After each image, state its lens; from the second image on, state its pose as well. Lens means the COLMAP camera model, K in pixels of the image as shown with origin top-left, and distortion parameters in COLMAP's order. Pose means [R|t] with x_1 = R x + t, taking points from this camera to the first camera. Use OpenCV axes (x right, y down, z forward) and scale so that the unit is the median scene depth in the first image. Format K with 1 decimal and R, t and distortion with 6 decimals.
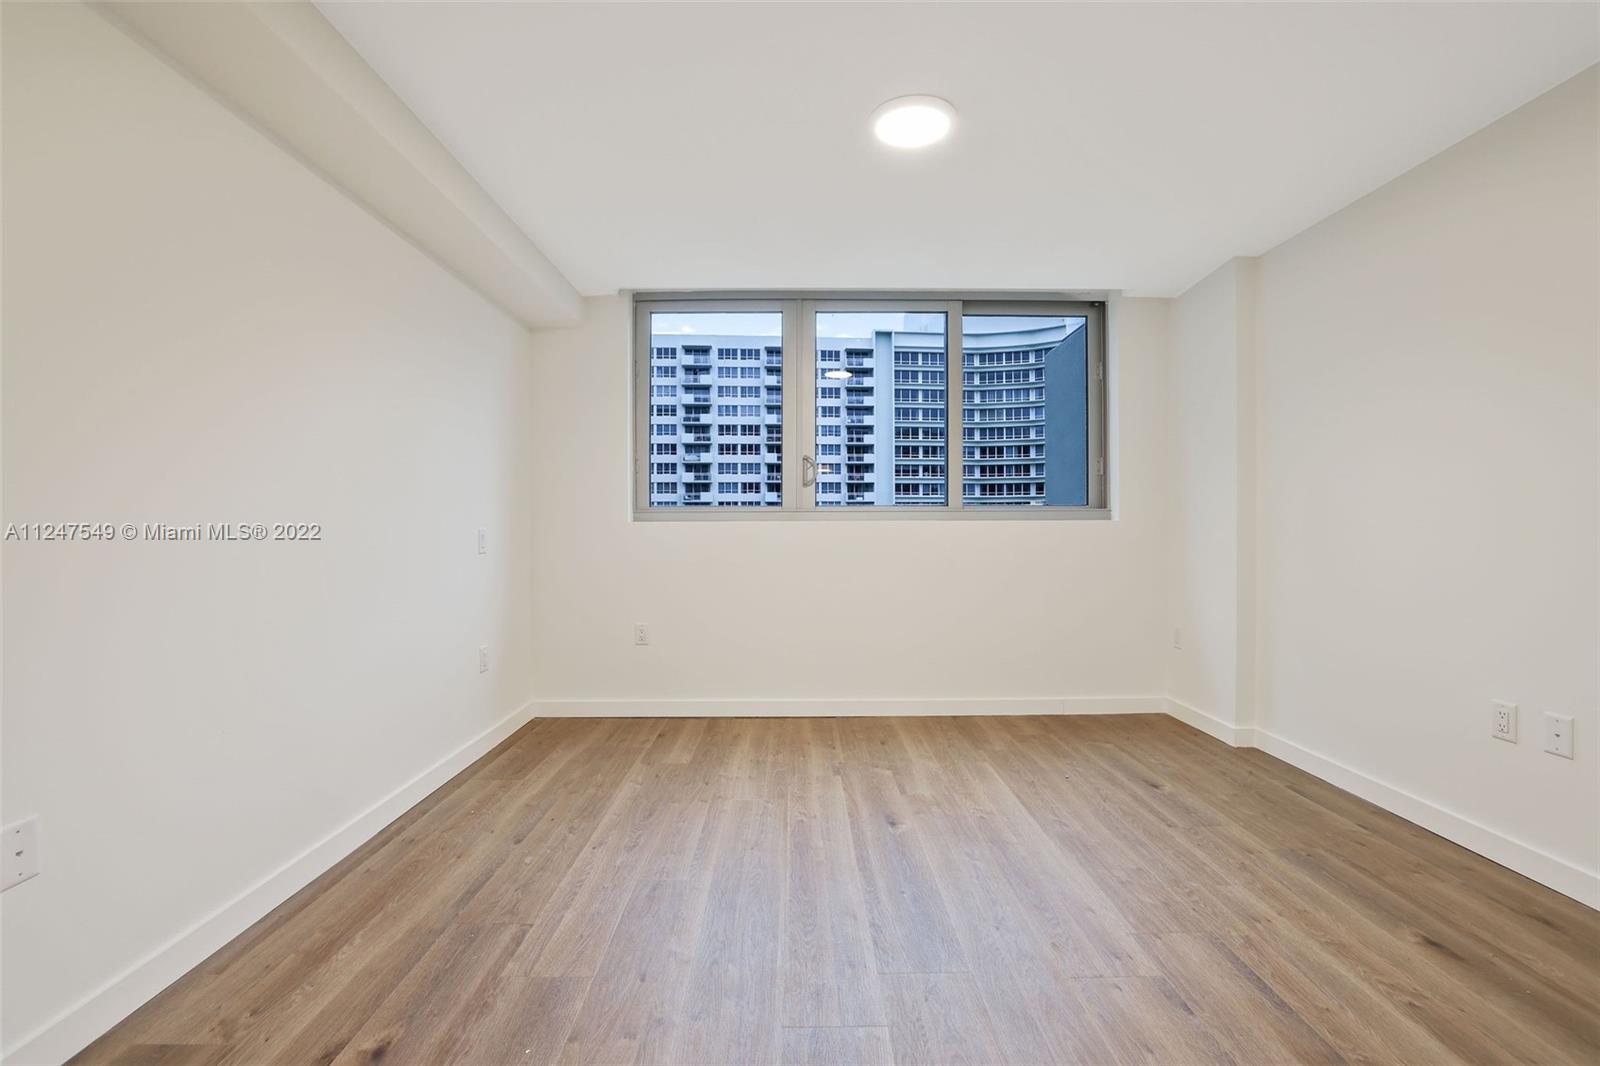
lens RADIAL K [[685.1, 0, 794.6], [0, 685.1, 530.7], [0, 0, 1]] dist [-0.046348, 0.014979]
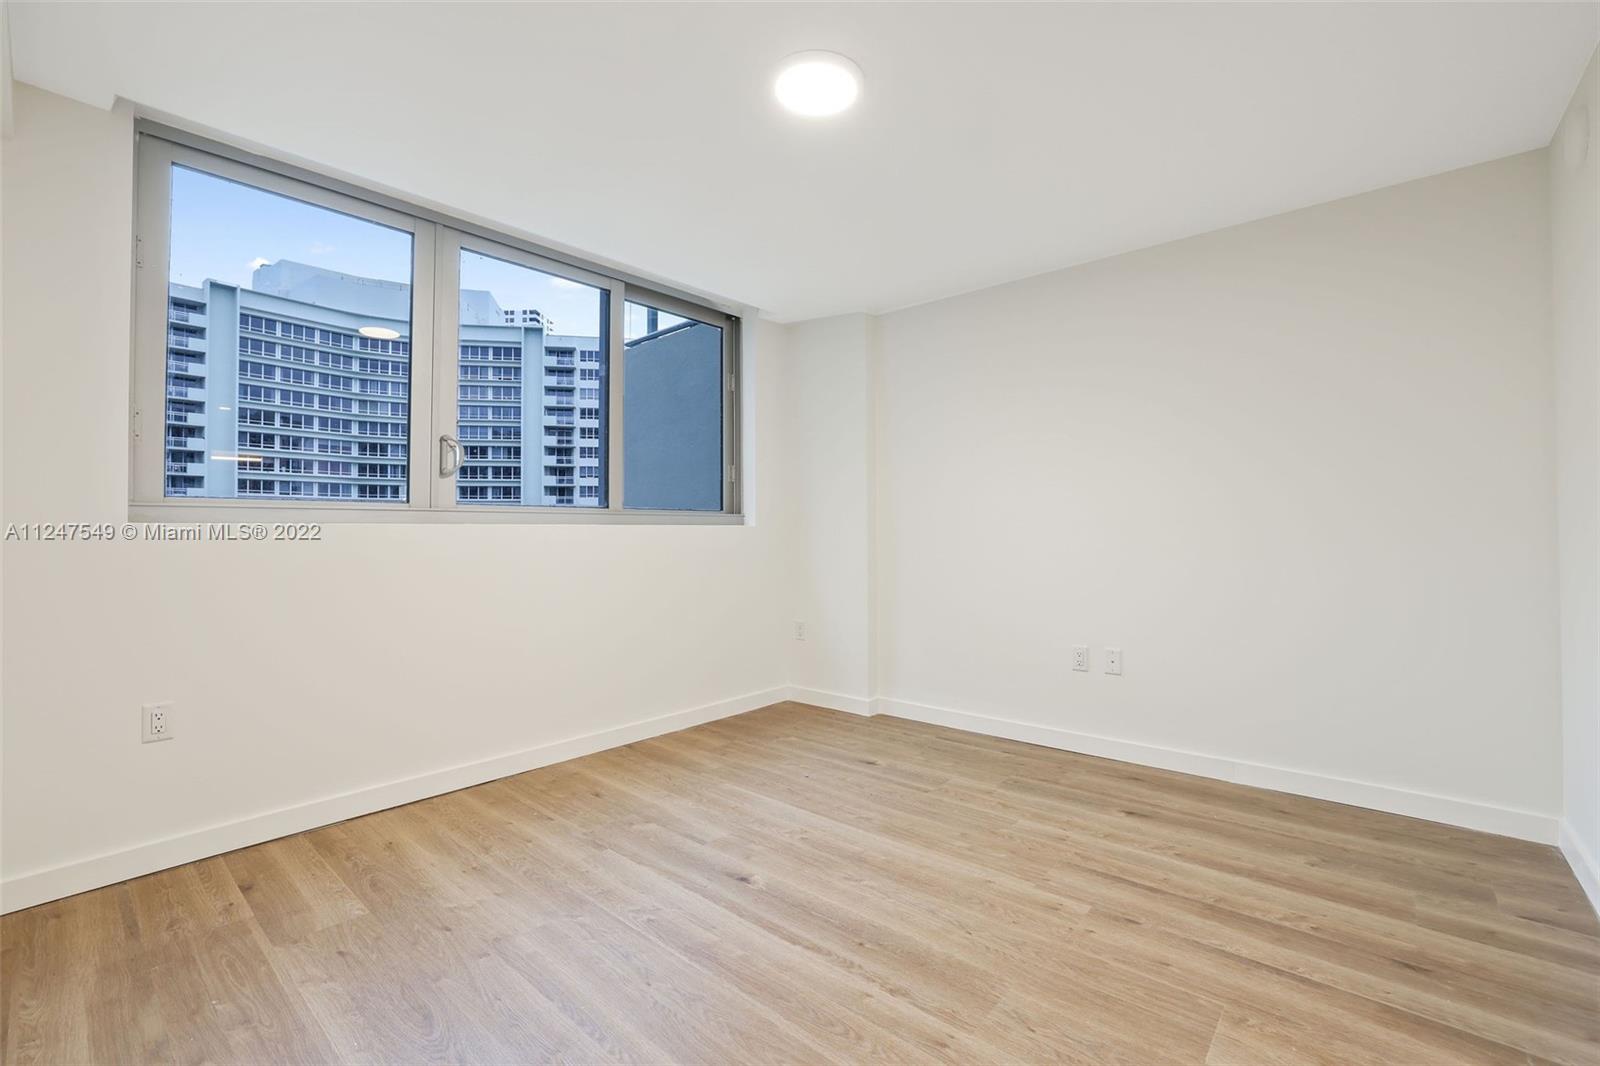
lens RADIAL K [[688.8, 0, 800.1], [0, 688.8, 523.1], [0, 0, 1]] dist [-0.060123, 0.026284]
pose [[0.665636, 0.006726, 0.746246, -0.353935], [0.007658, 0.999845, -0.015843, -0.001993], [-0.746237, 0.016261, 0.665481, 0.293497]]
